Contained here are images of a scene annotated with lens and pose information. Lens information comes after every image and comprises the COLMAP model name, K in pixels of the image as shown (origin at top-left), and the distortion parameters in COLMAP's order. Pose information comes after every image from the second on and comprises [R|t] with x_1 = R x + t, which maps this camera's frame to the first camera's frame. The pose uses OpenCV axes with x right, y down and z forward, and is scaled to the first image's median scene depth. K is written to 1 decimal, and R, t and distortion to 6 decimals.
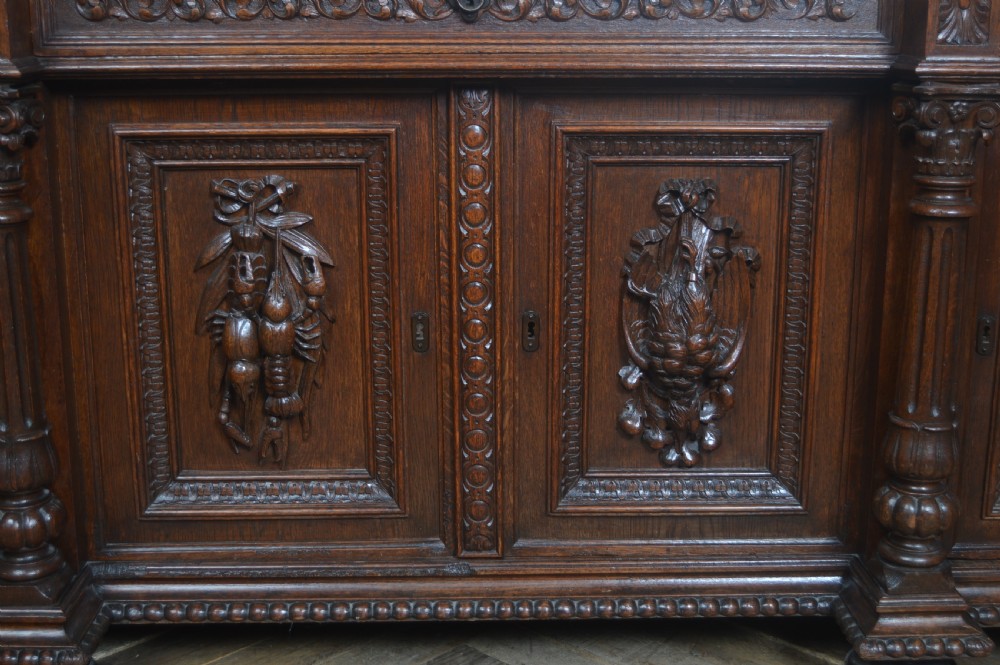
lens RADIAL K [[1295.5, 0, 505.6], [0, 1295.5, 345.4], [0, 0, 1]] dist [-0.057226, 0.000000]
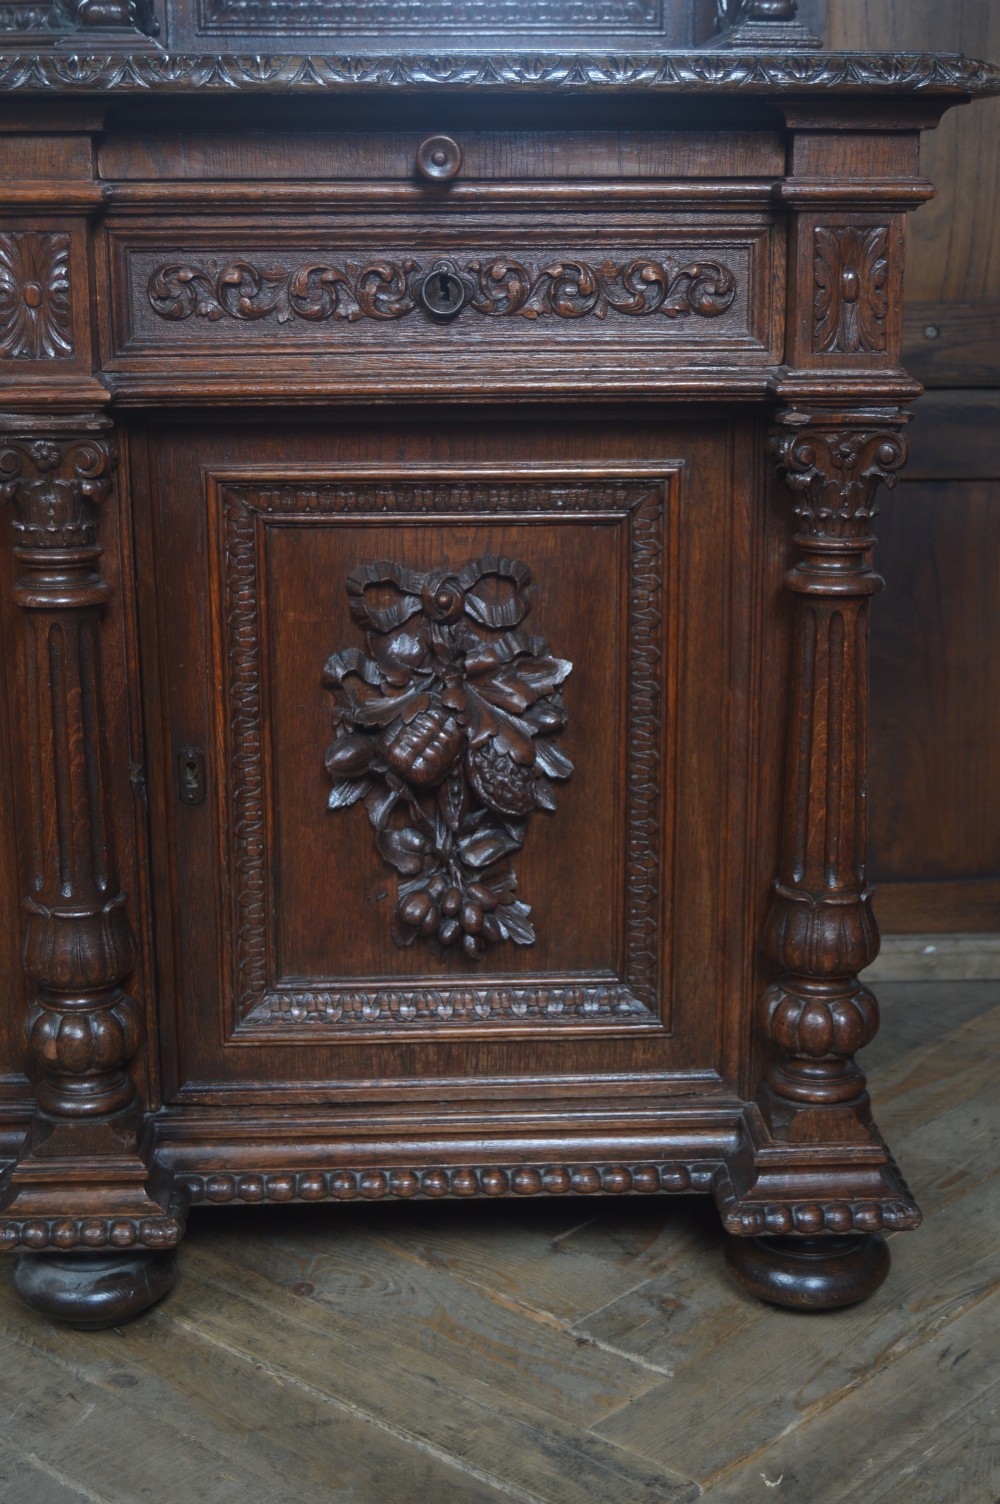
lens RADIAL K [[1948.5, 0, 507.2], [0, 1948.5, 762.9], [0, 0, 1]] dist [-0.057226, 0.000000]
pose [[0.999939, -0.011040, 0.000223, 0.538987], [0.011042, 0.999840, -0.014060, 0.000940], [-0.000068, 0.014062, 0.999901, -0.036718]]
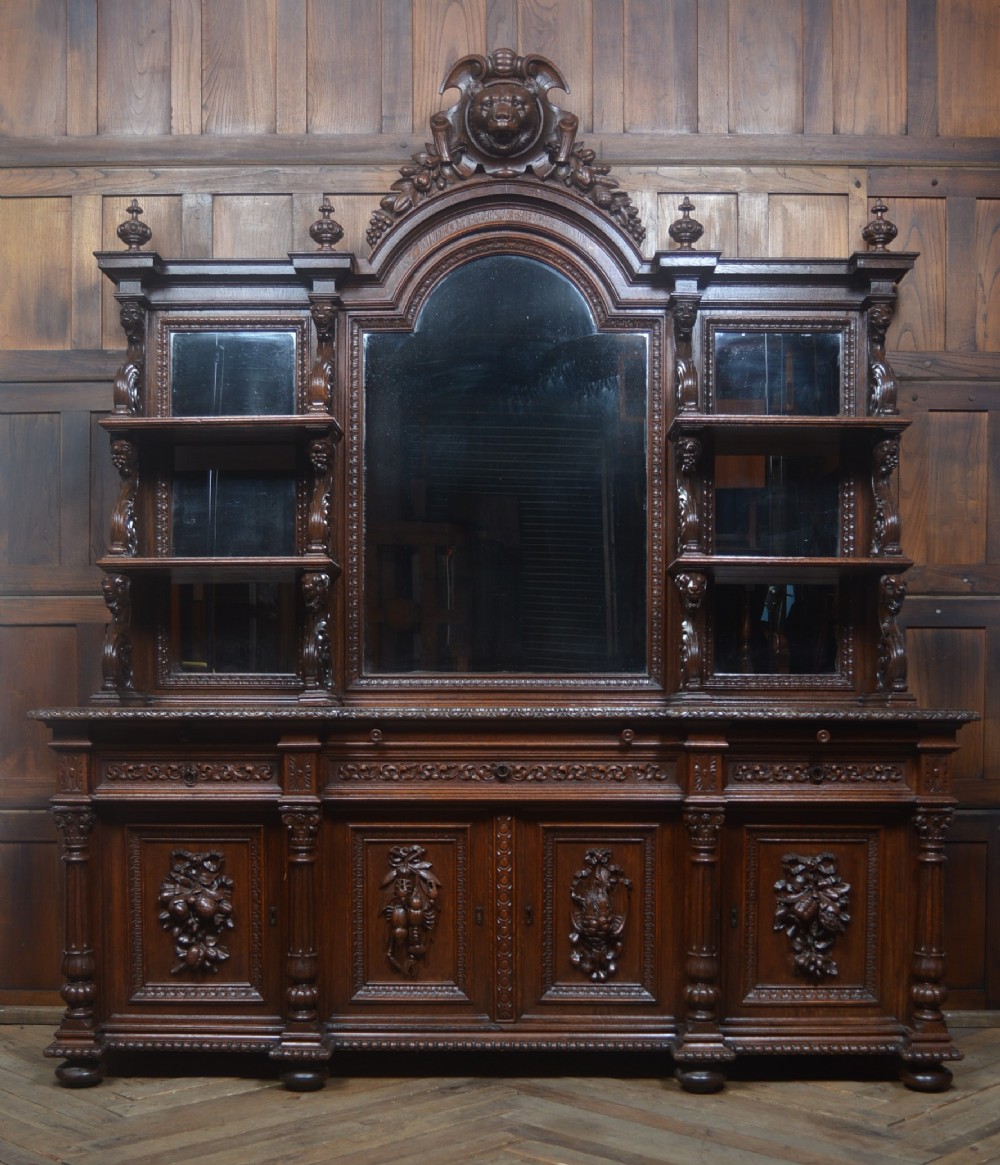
lens RADIAL K [[1466.5, 0, 518.4], [0, 1466.5, 806.4], [0, 0, 1]] dist [-0.076907, 0.000000]
pose [[0.999488, 0.003410, -0.031812, 0.081782], [-0.009474, 0.981252, -0.192498, 0.291672], [0.030559, 0.192701, 0.980782, -1.519964]]
